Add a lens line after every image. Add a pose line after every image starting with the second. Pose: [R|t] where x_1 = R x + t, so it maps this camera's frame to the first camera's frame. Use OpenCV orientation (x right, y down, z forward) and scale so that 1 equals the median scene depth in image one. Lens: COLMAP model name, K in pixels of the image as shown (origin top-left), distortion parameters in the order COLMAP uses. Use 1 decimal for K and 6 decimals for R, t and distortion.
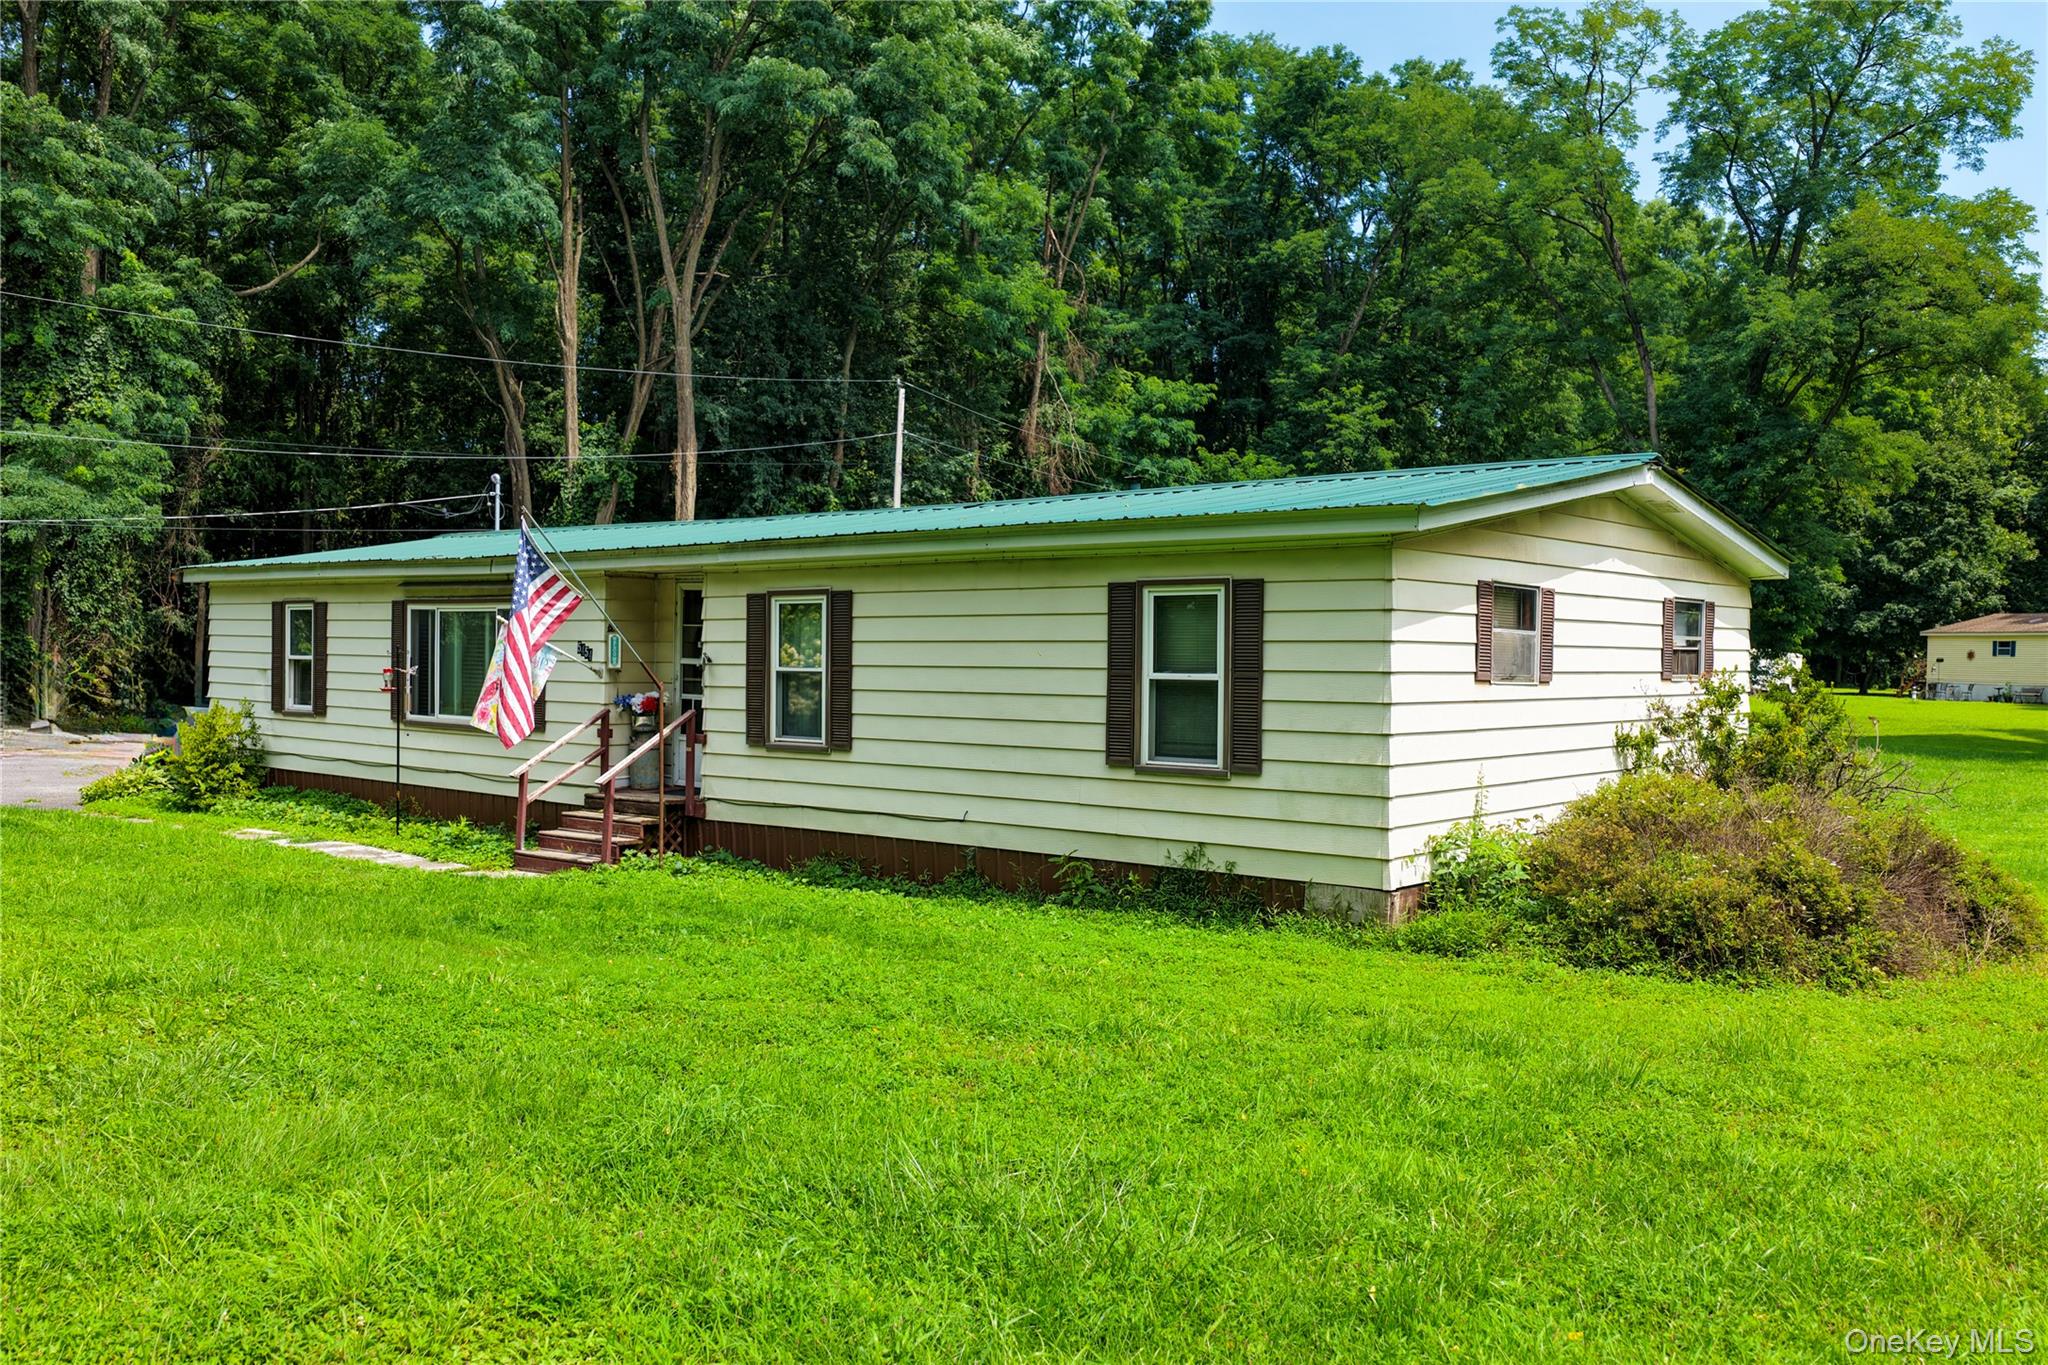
lens RADIAL K [[1634.6, 0, 1024.0], [0, 1634.6, 682.5], [0, 0, 1]] dist [0.000657, -0.006782]
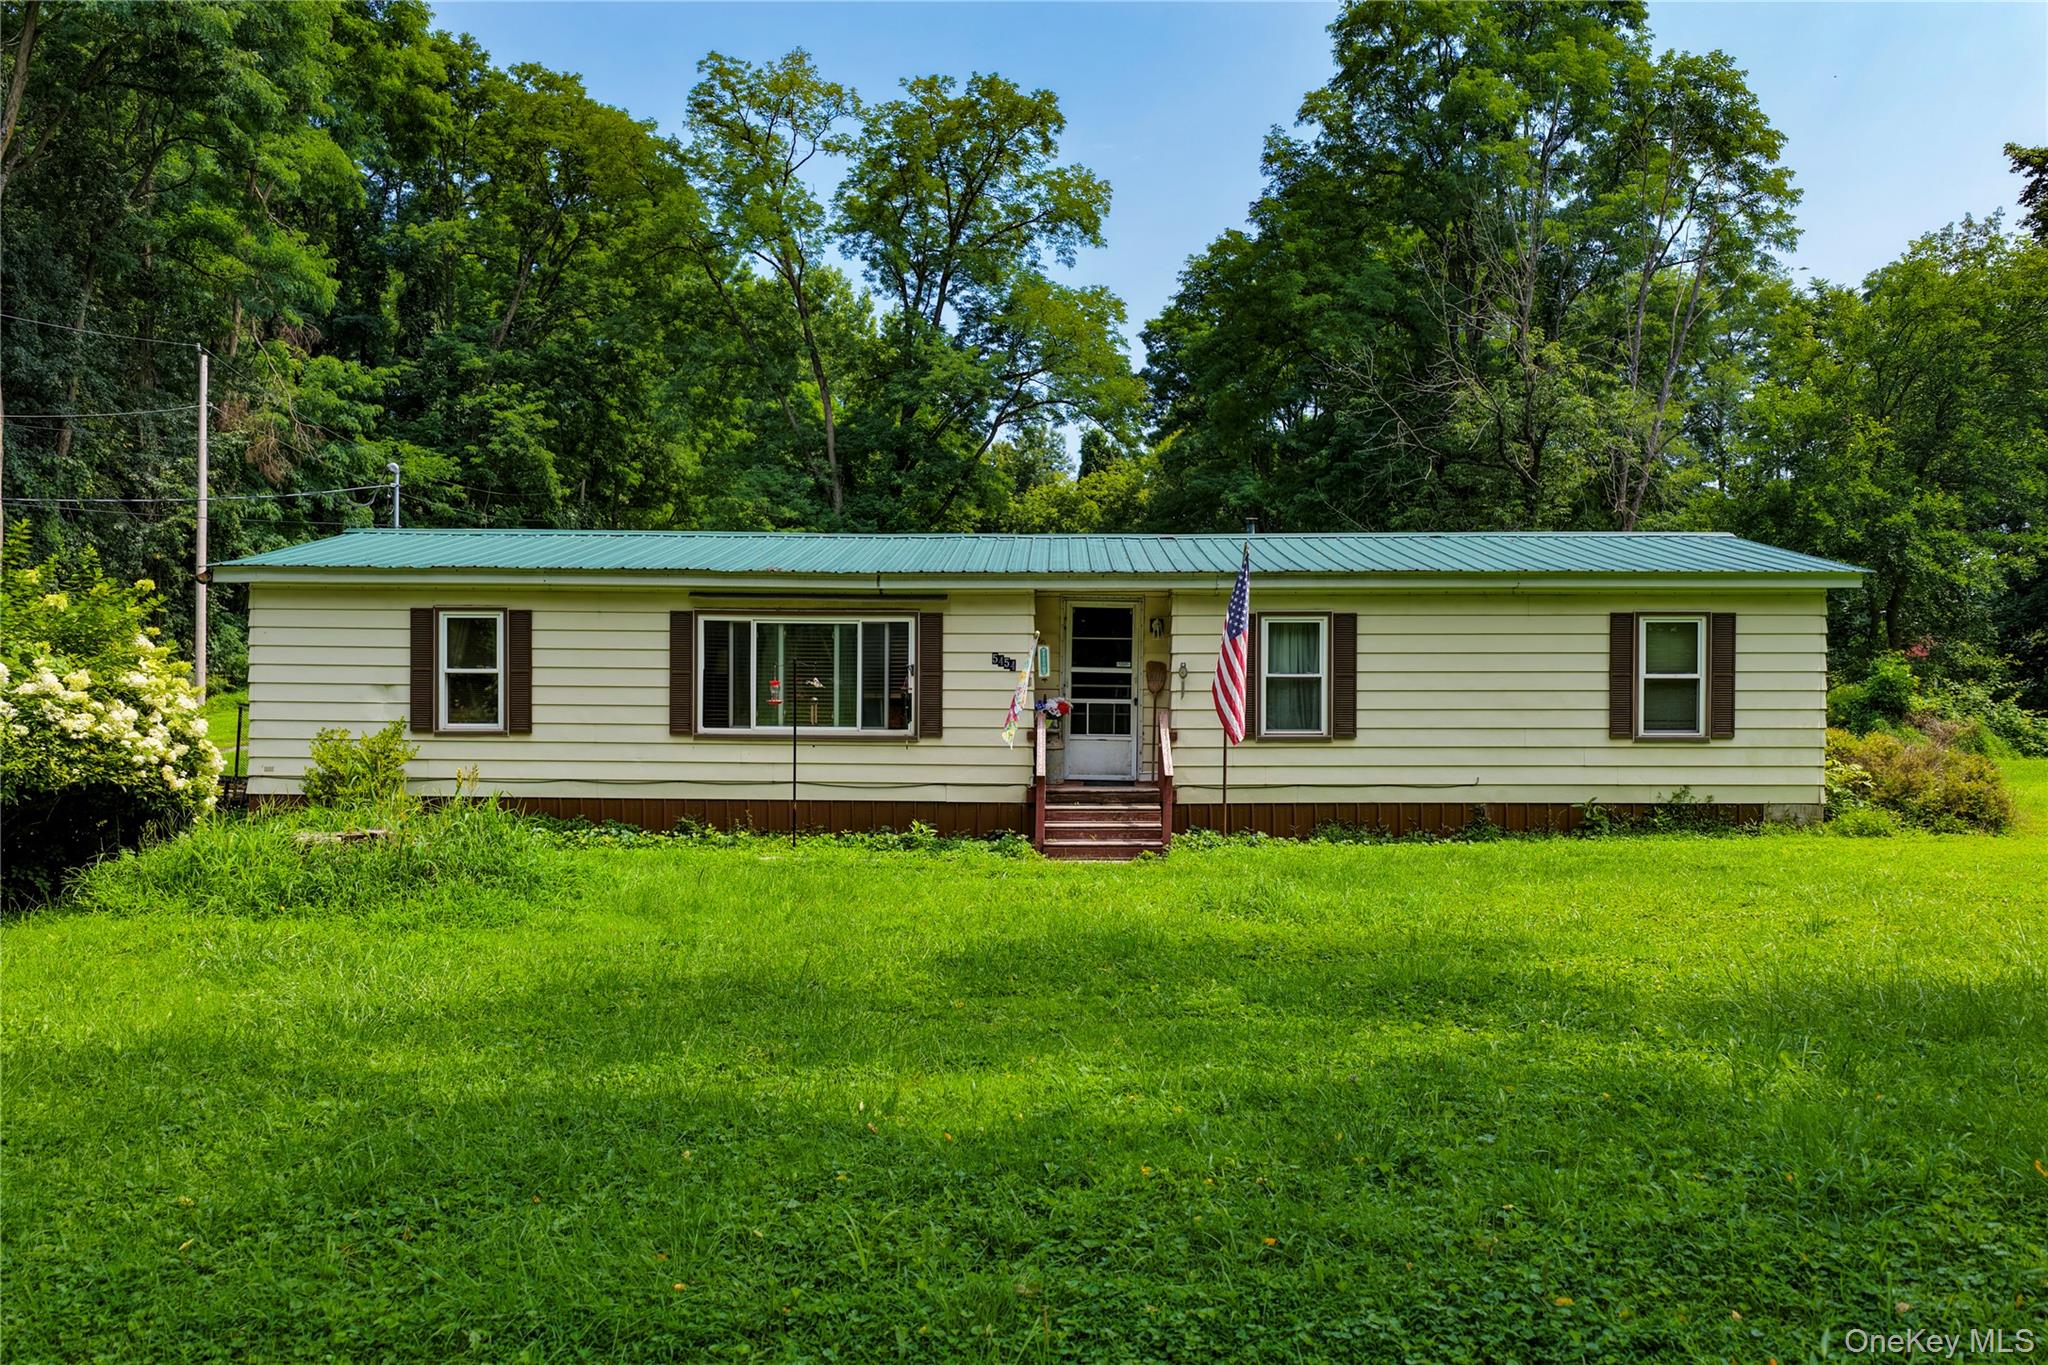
lens RADIAL K [[1596.1, 0, 1072.8], [0, 1596.1, 669.5], [0, 0, 1]] dist [0.005905, 0.004973]
pose [[0.787318, -0.013627, 0.616396, -0.964756], [0.016055, 0.999870, 0.001598, -0.016260], [-0.616338, 0.008638, 0.787434, 0.137372]]
